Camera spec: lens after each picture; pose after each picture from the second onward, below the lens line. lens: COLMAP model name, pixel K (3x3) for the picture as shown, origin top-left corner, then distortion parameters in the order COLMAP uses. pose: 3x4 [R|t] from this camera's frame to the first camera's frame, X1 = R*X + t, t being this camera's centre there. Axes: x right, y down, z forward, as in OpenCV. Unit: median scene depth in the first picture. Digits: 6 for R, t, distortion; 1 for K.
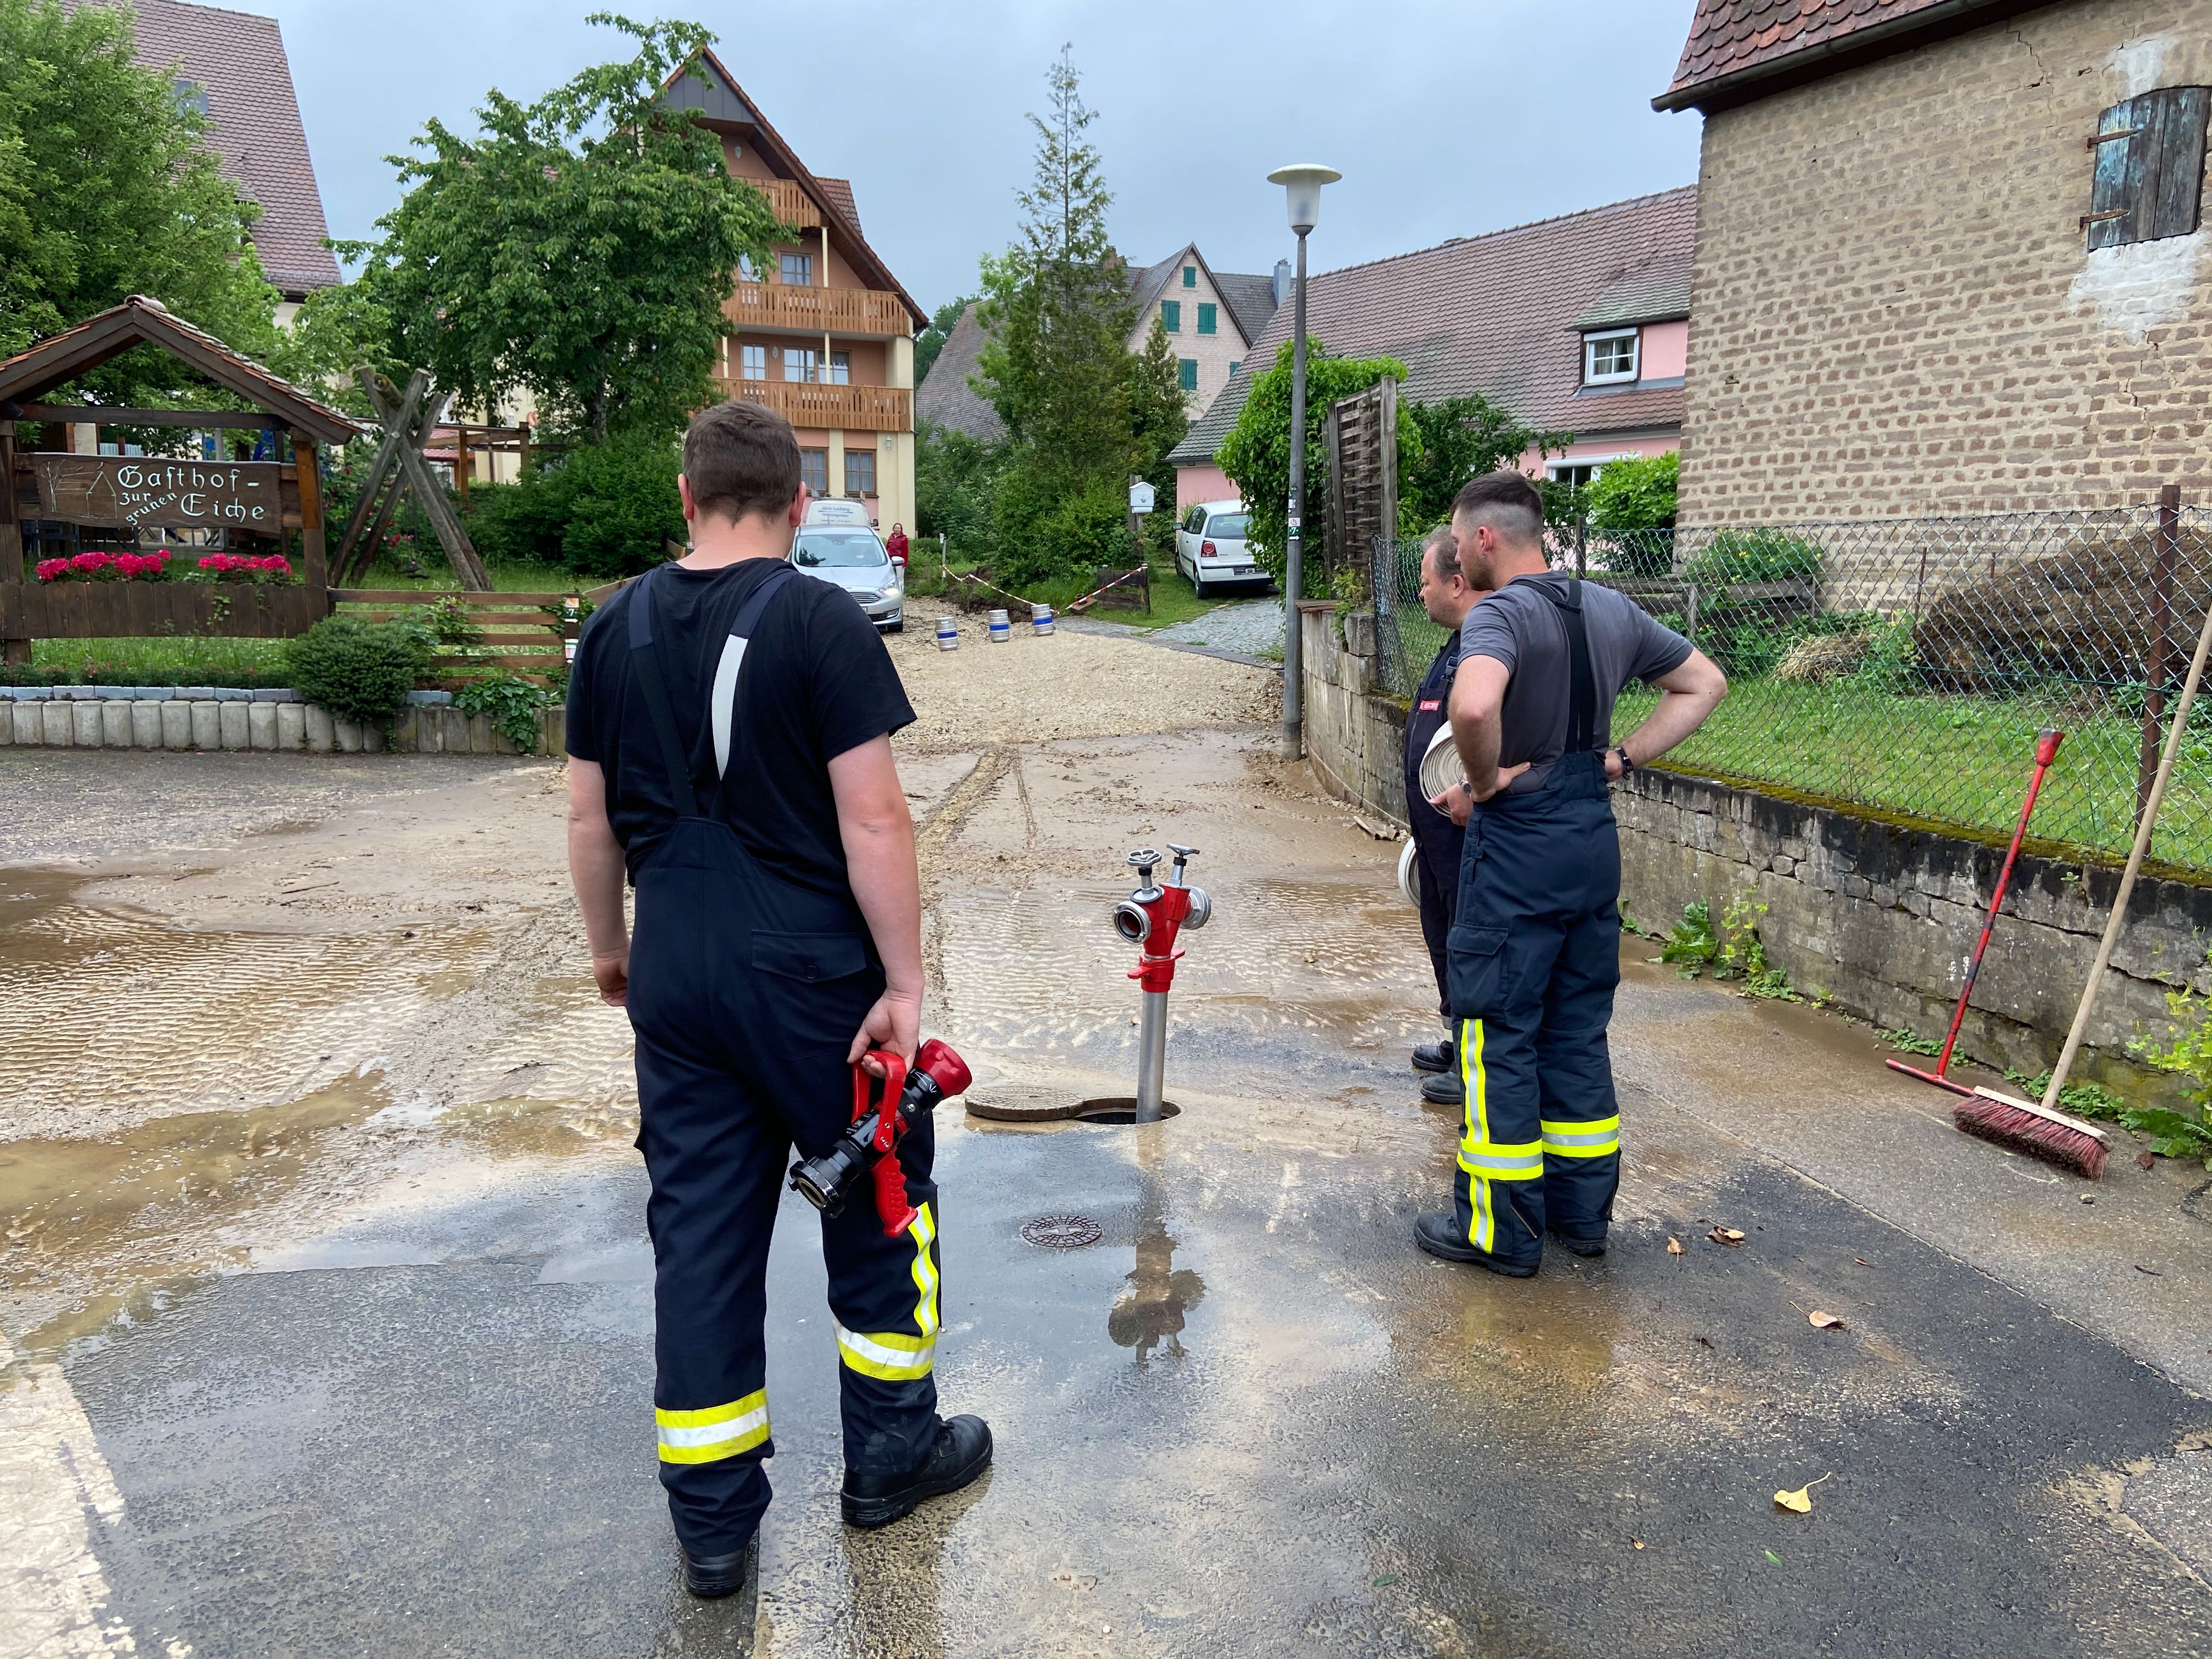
lens RADIAL K [[1697.8, 0, 1134.1], [0, 1697.8, 802.3], [0, 0, 1]] dist [0.090657, -0.089882]
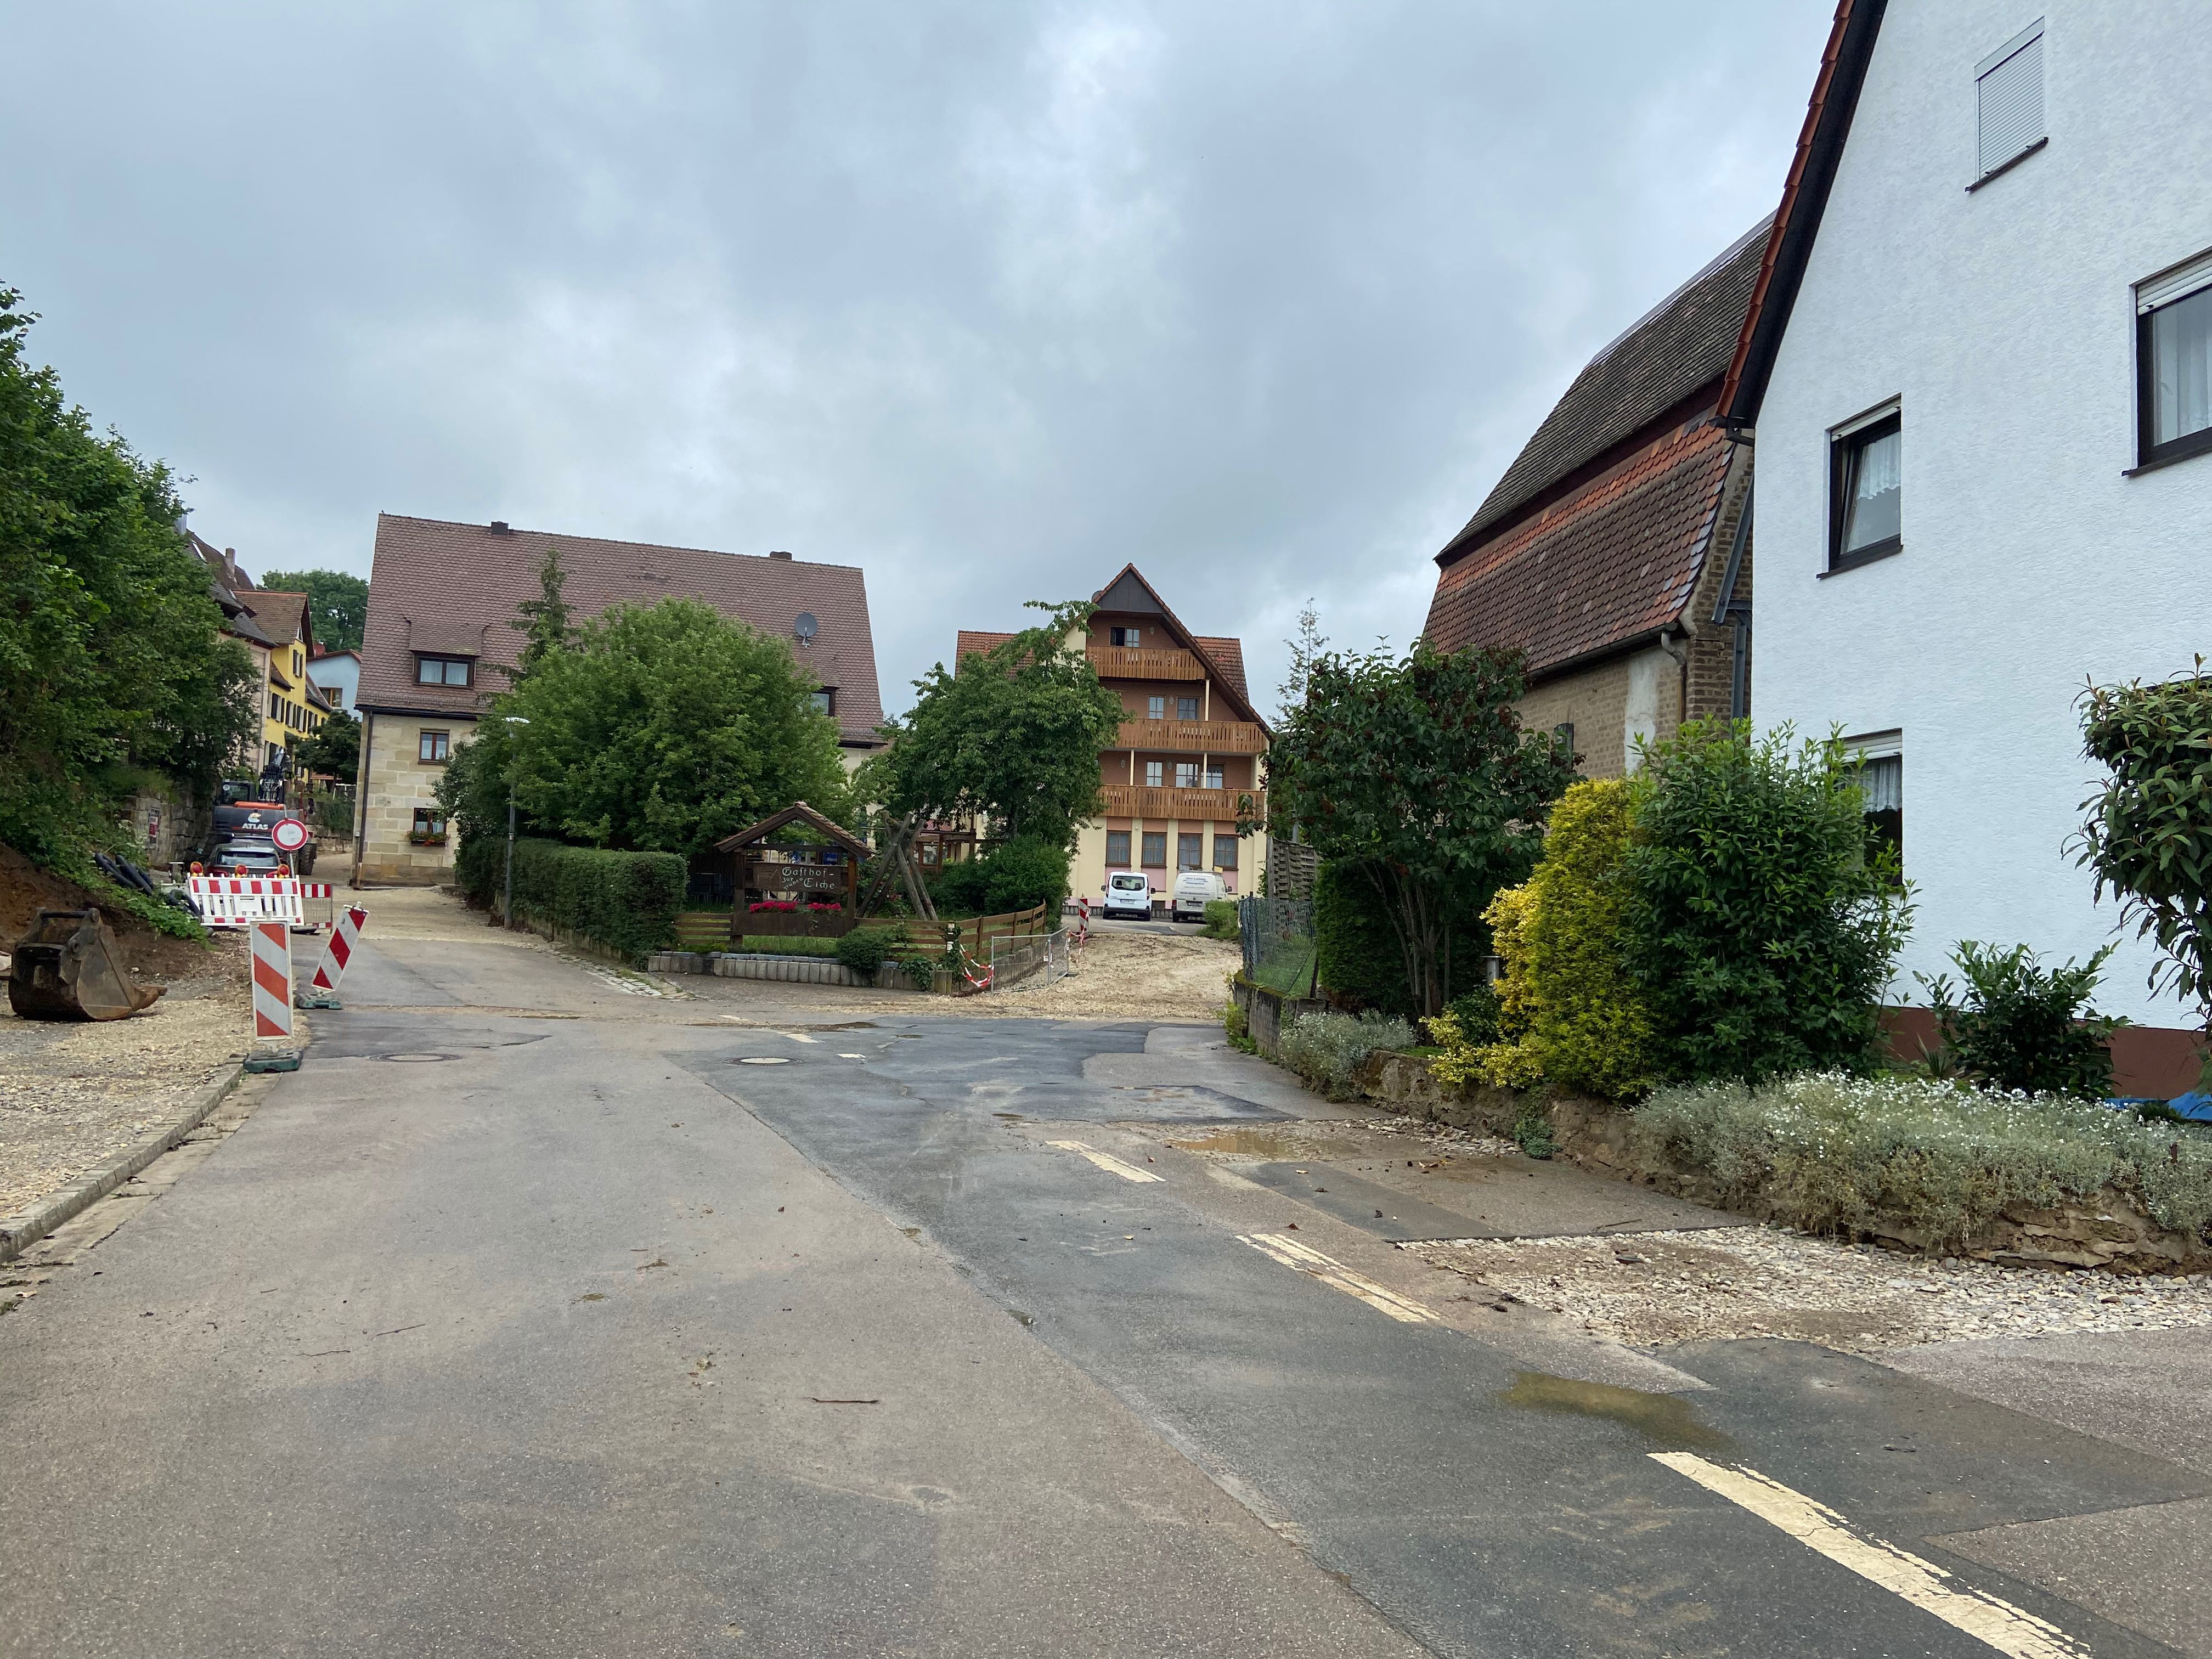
lens RADIAL K [[1697.8, 0, 1115.6], [0, 1697.8, 817.3], [0, 0, 1]] dist [0.090657, -0.089882]
pose [[0.959125, 0.003840, -0.282958, 0.658382], [-0.060904, 0.979276, -0.193153, 0.209736], [0.276353, 0.202492, 0.939482, -1.377886]]
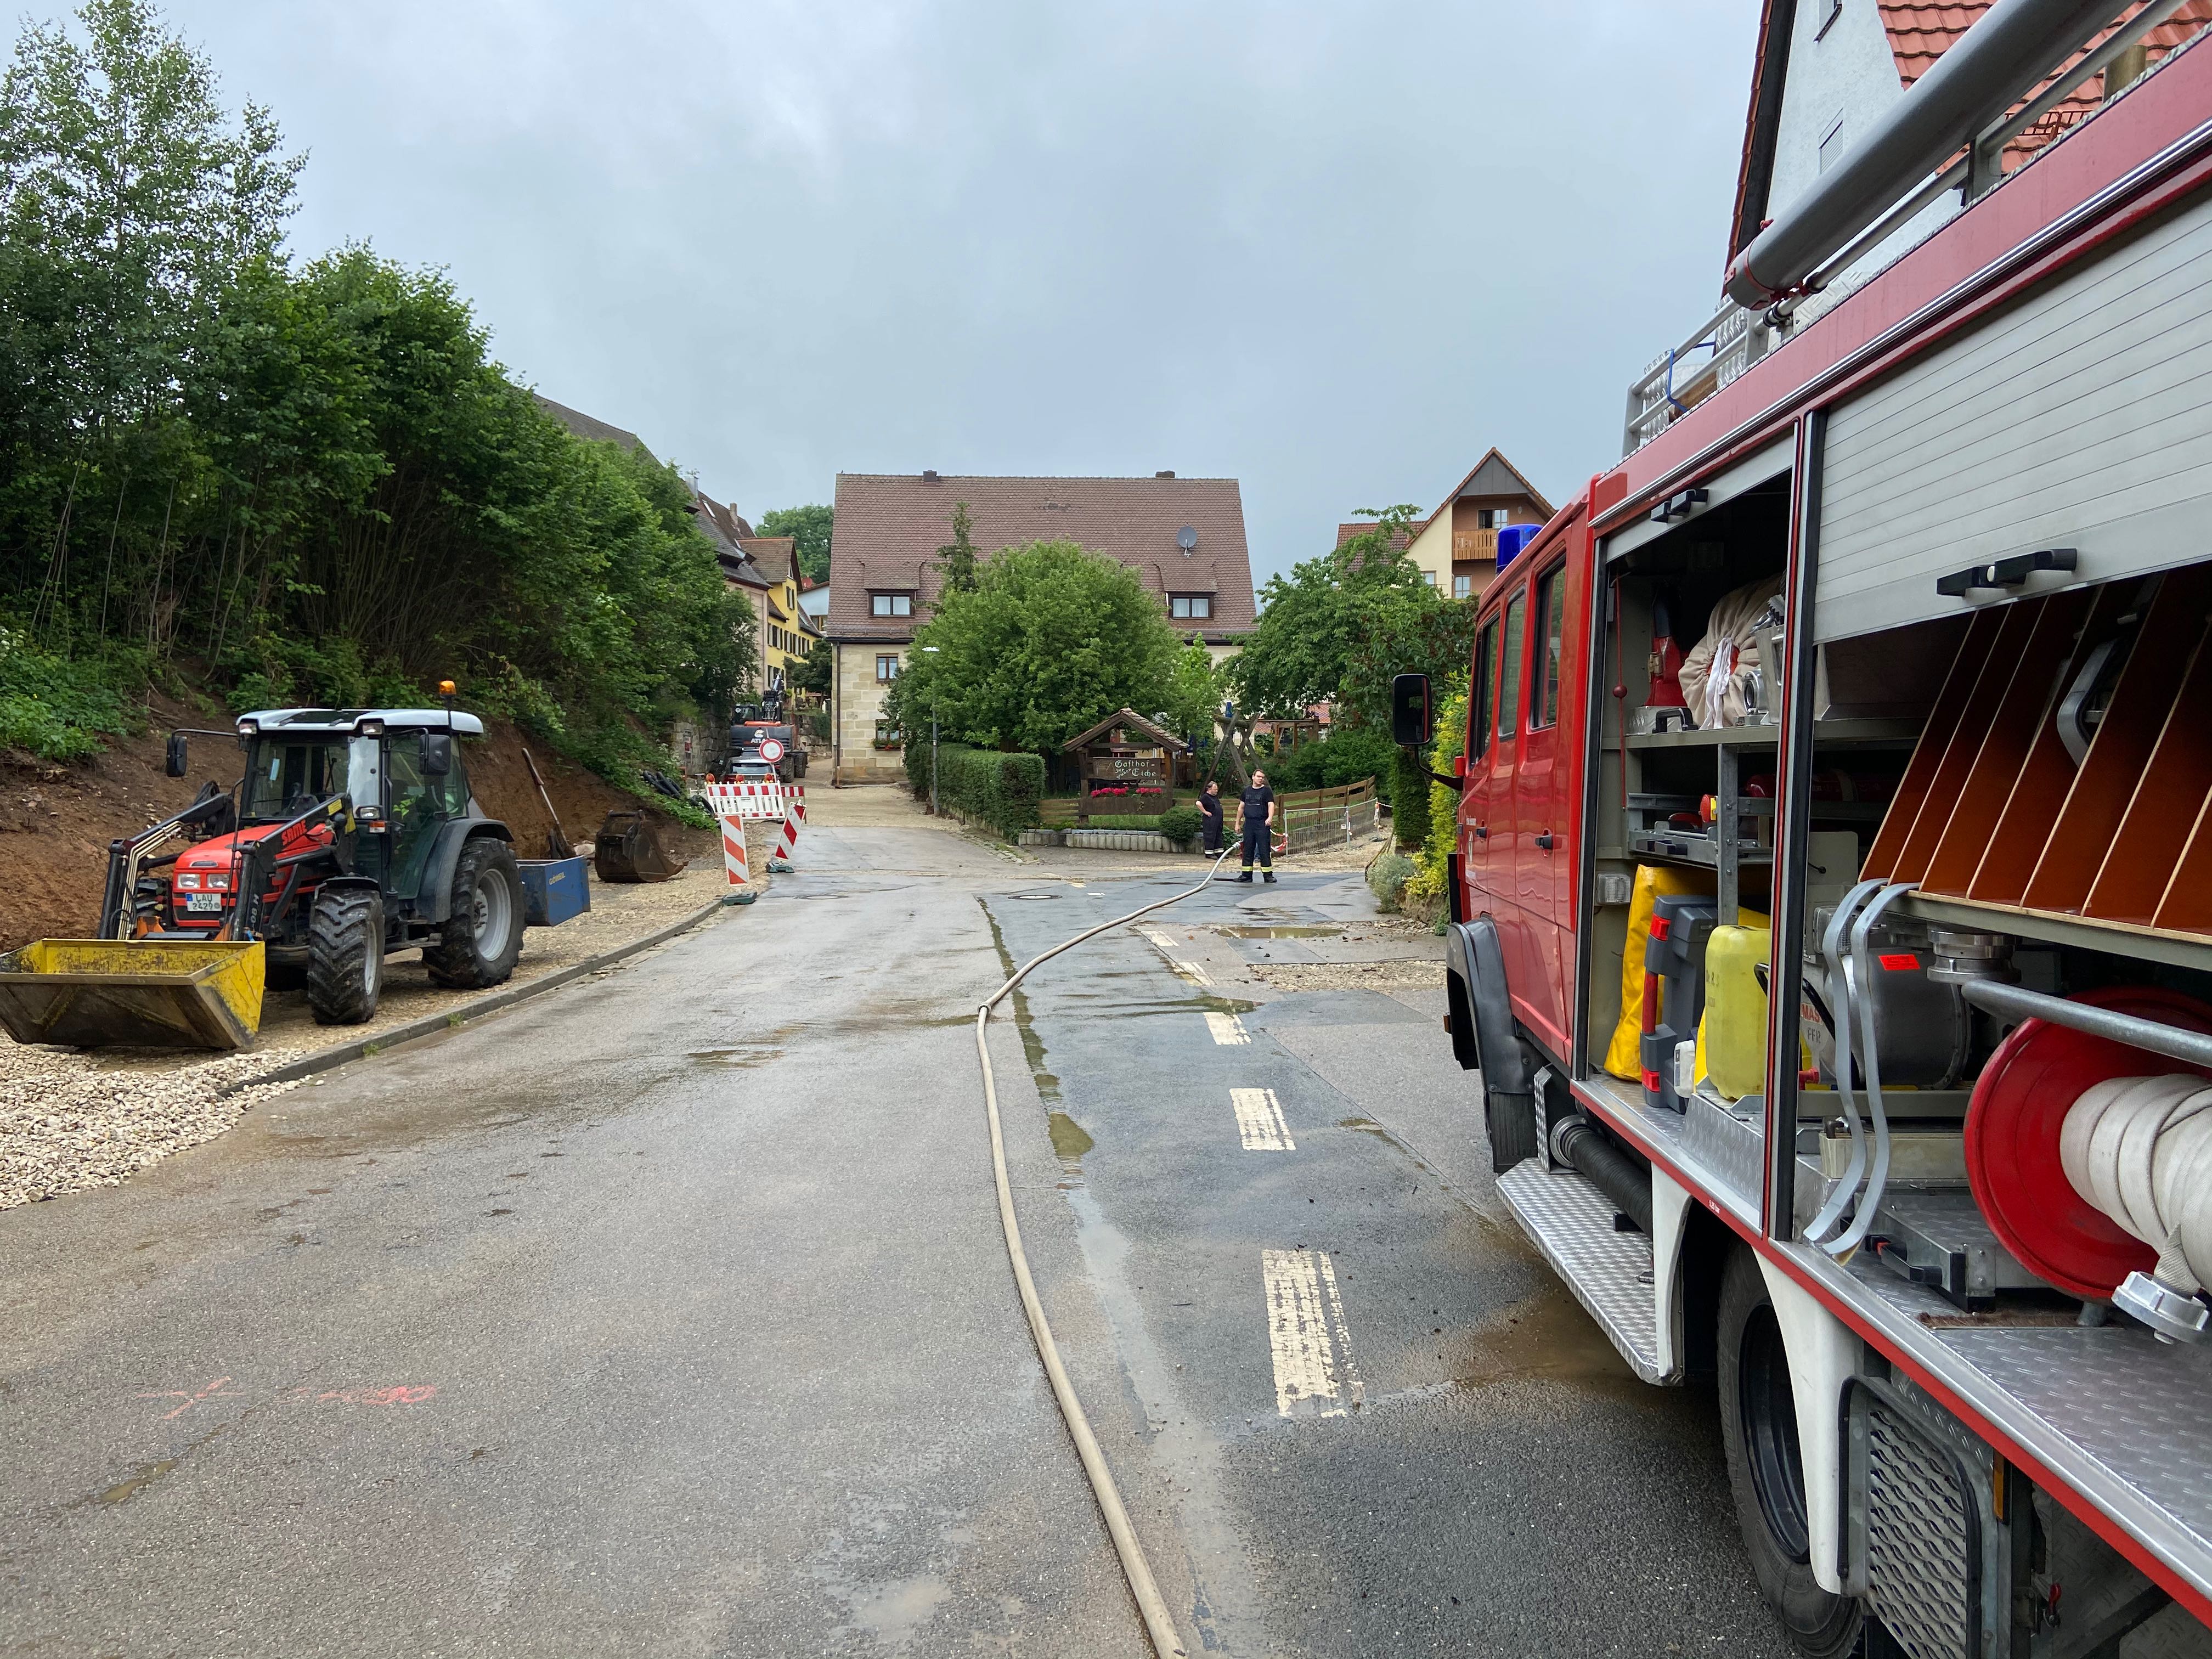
lens RADIAL K [[1697.8, 0, 1100.1], [0, 1697.8, 846.2], [0, 0, 1]] dist [0.090657, -0.089882]
pose [[0.843756, 0.002880, -0.536719, 1.229653], [-0.059586, 0.994307, -0.088337, 0.275855], [0.533409, 0.106516, 0.839124, -1.866027]]
